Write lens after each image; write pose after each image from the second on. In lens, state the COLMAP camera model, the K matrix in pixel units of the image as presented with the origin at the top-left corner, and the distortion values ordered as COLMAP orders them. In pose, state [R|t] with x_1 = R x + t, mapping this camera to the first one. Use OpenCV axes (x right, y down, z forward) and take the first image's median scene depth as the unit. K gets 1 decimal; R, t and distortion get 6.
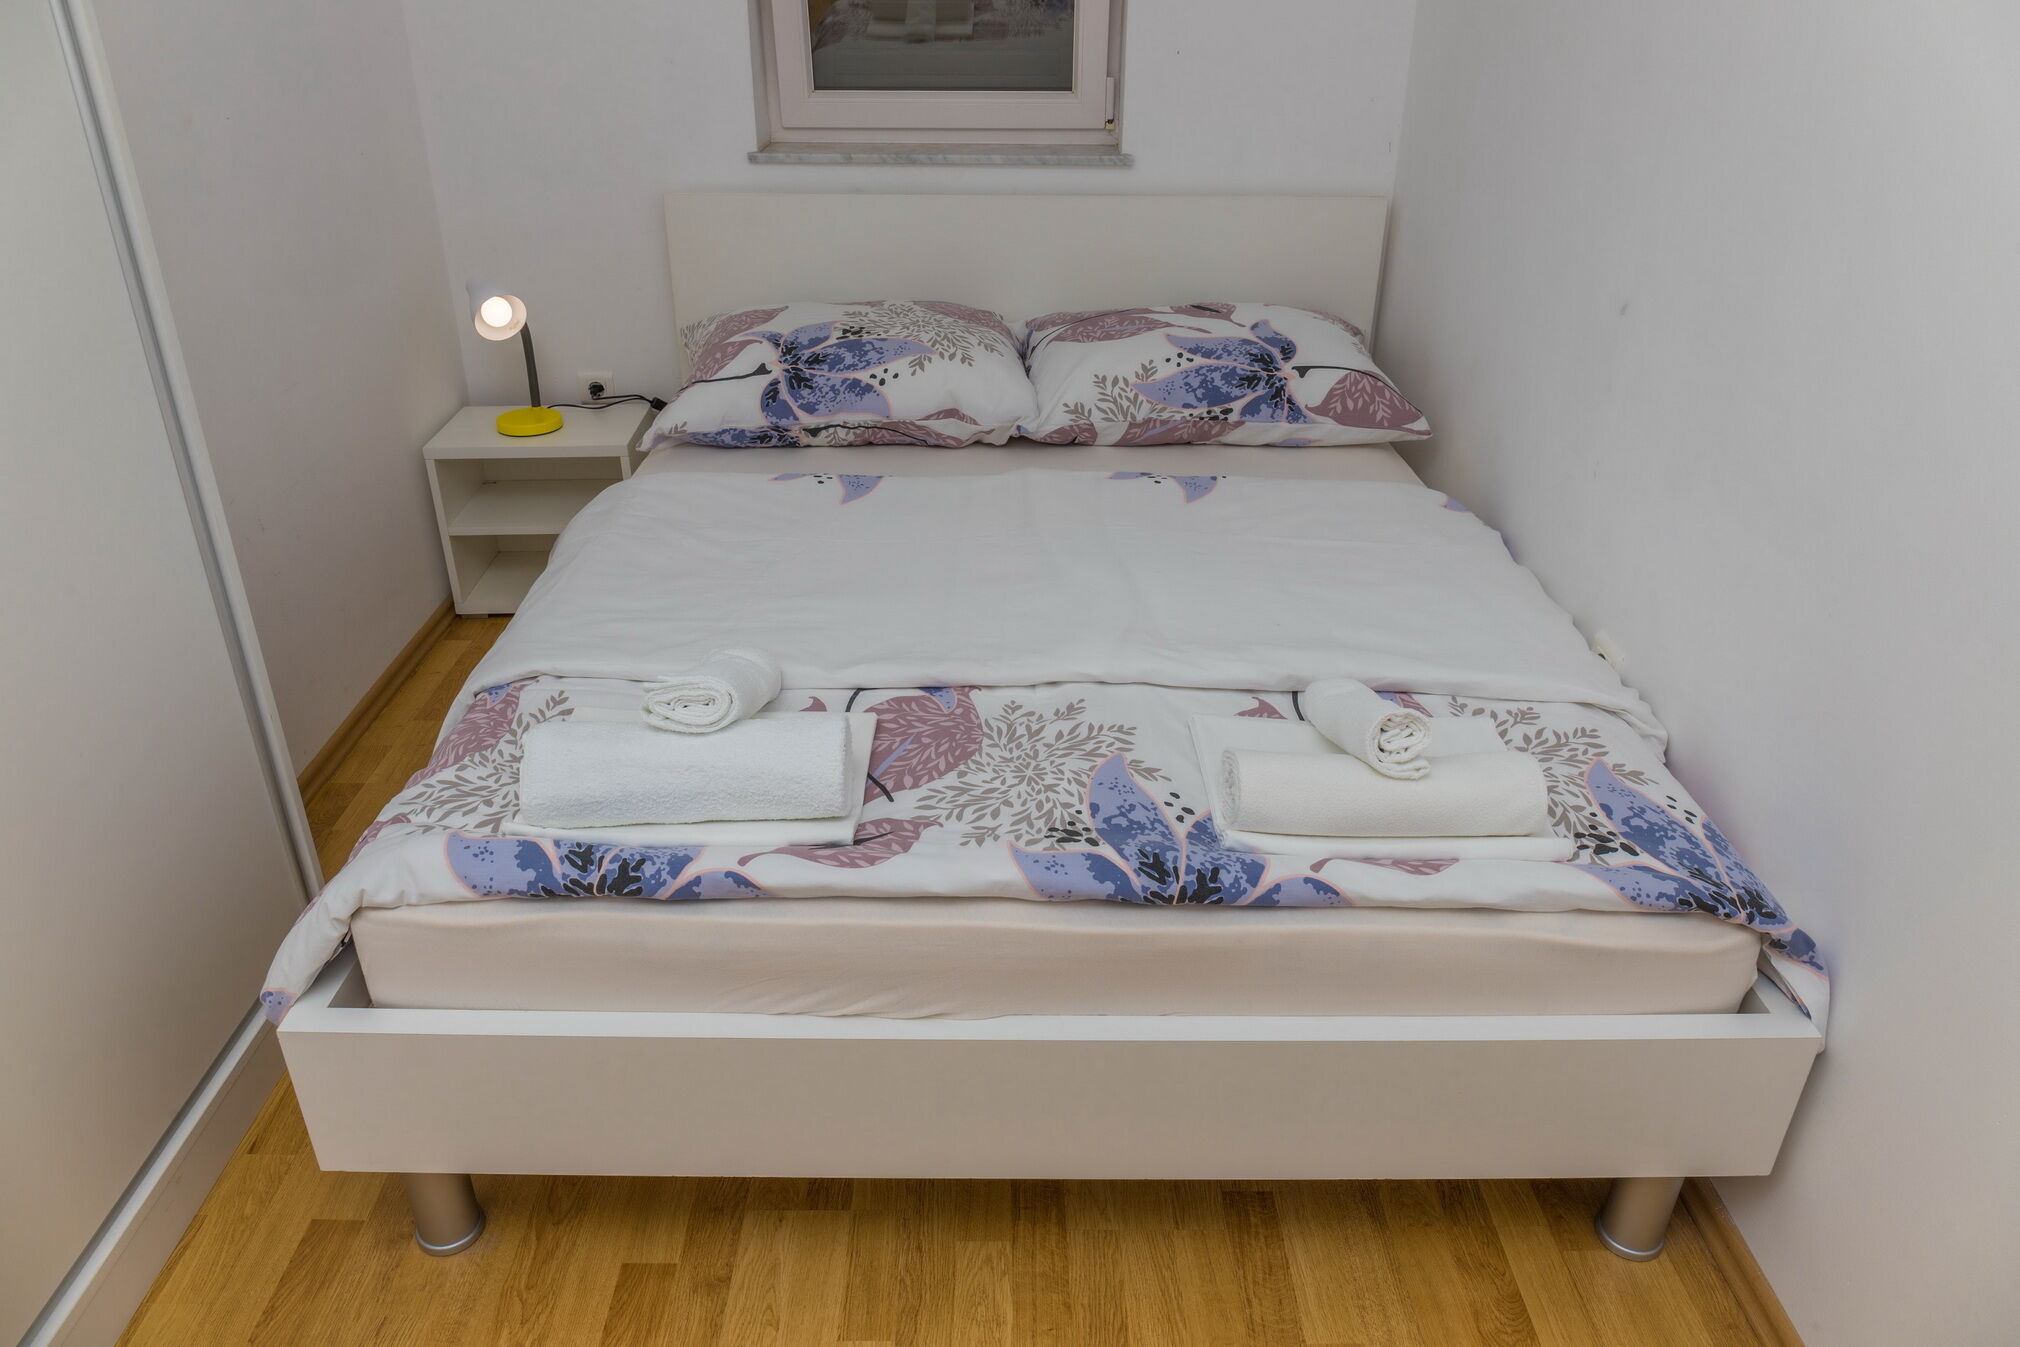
lens RADIAL K [[1369.1, 0, 1010.0], [0, 1369.1, 673.5], [0, 0, 1]] dist [0.002168, -0.003332]
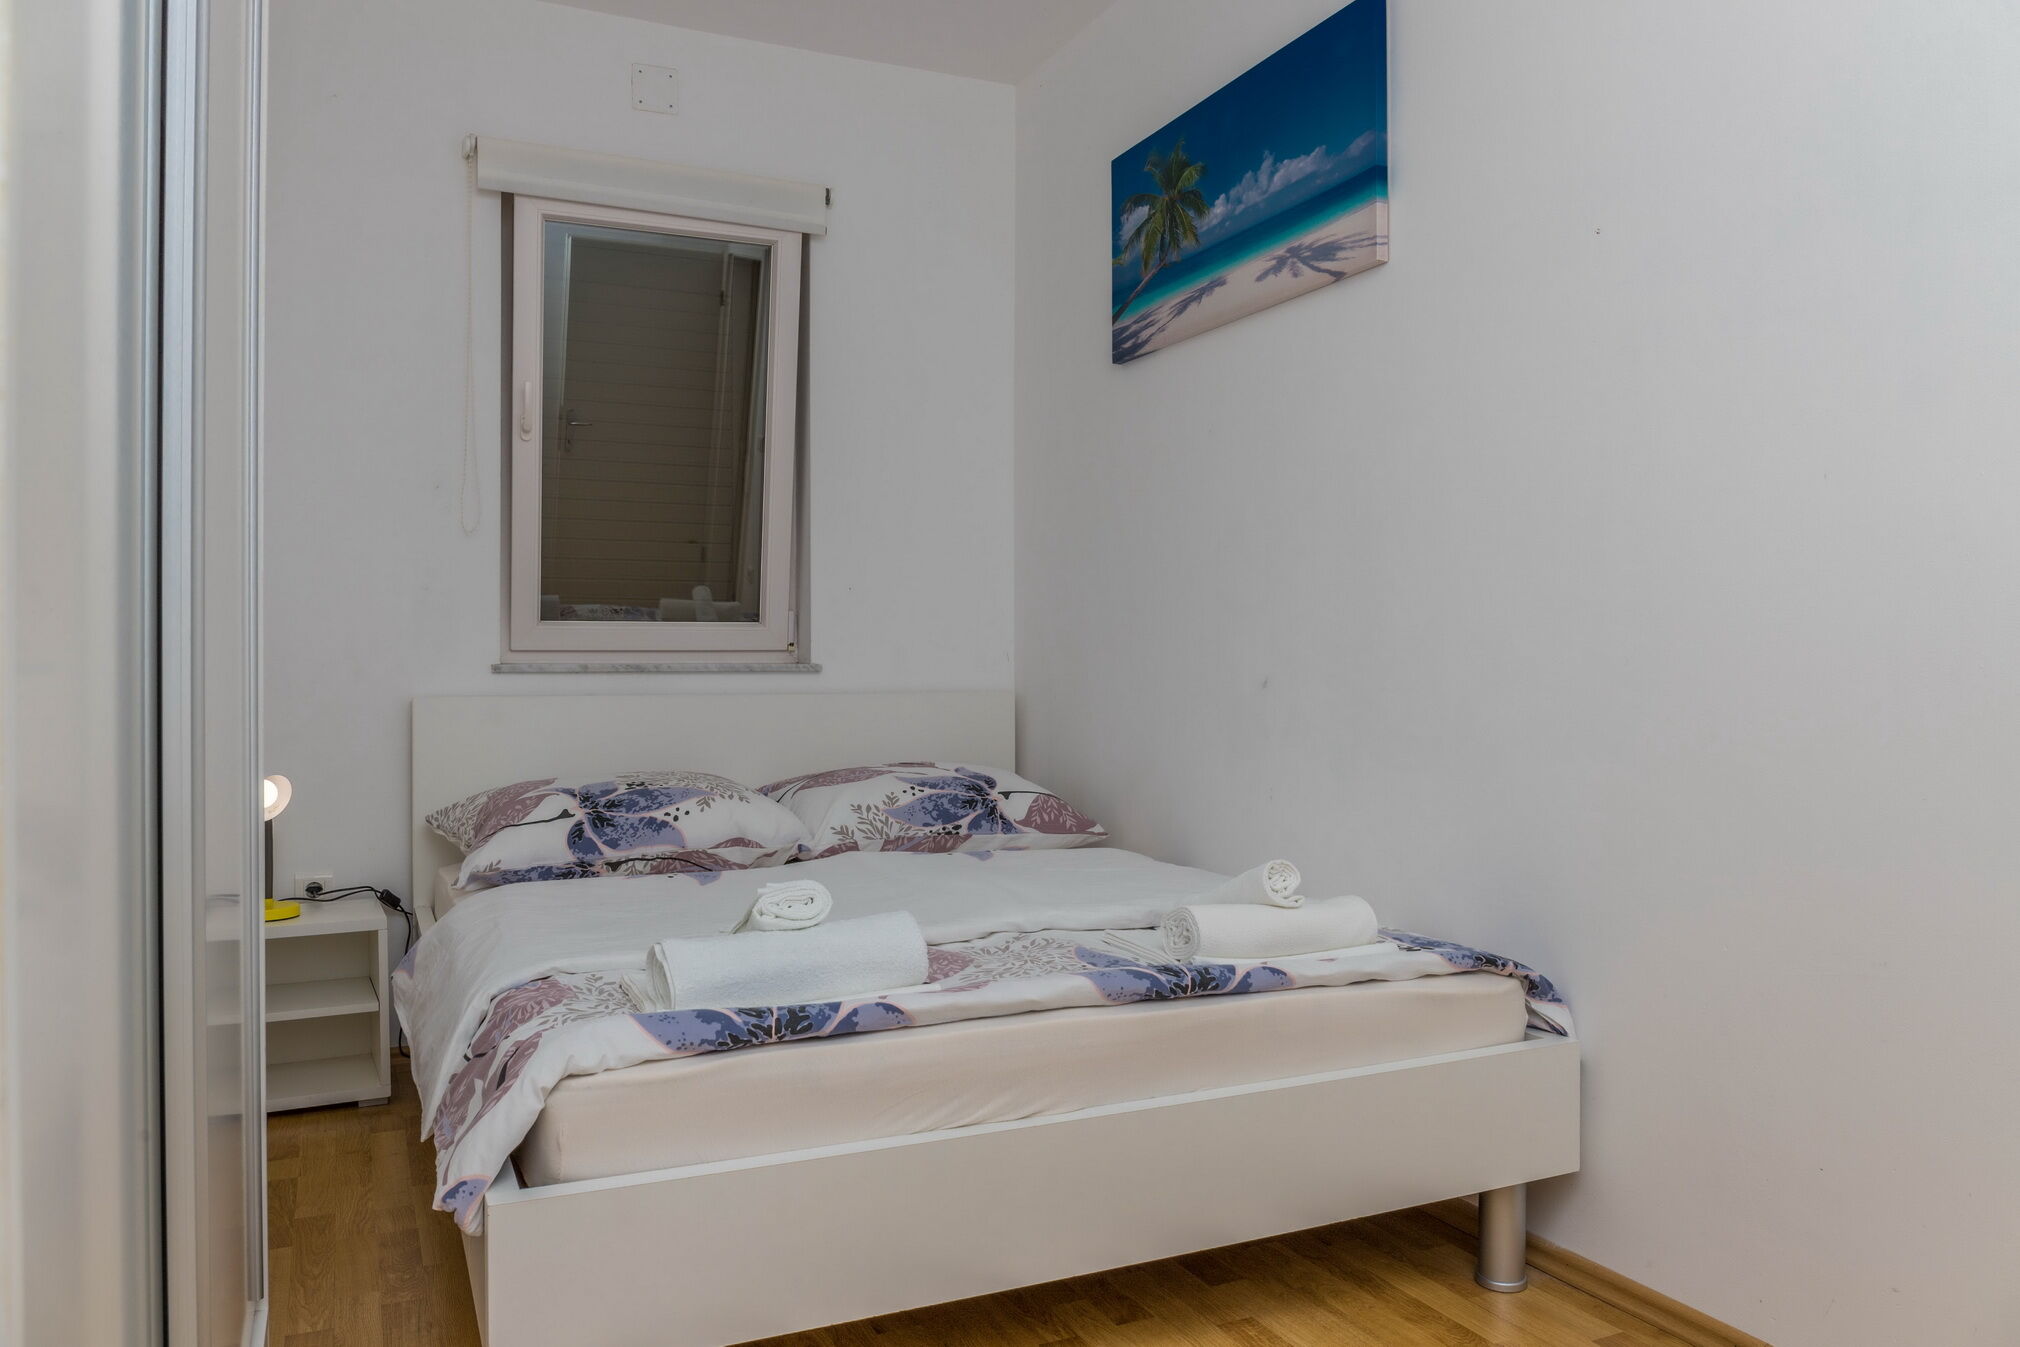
lens RADIAL K [[1449.1, 0, 1010.0], [0, 1449.1, 673.5], [0, 0, 1]] dist [-0.000714, -0.000917]
pose [[0.907295, -0.009936, 0.420377, -0.345904], [0.204963, 0.883367, -0.421490, 0.245999], [-0.367159, 0.468577, 0.803511, -0.129975]]
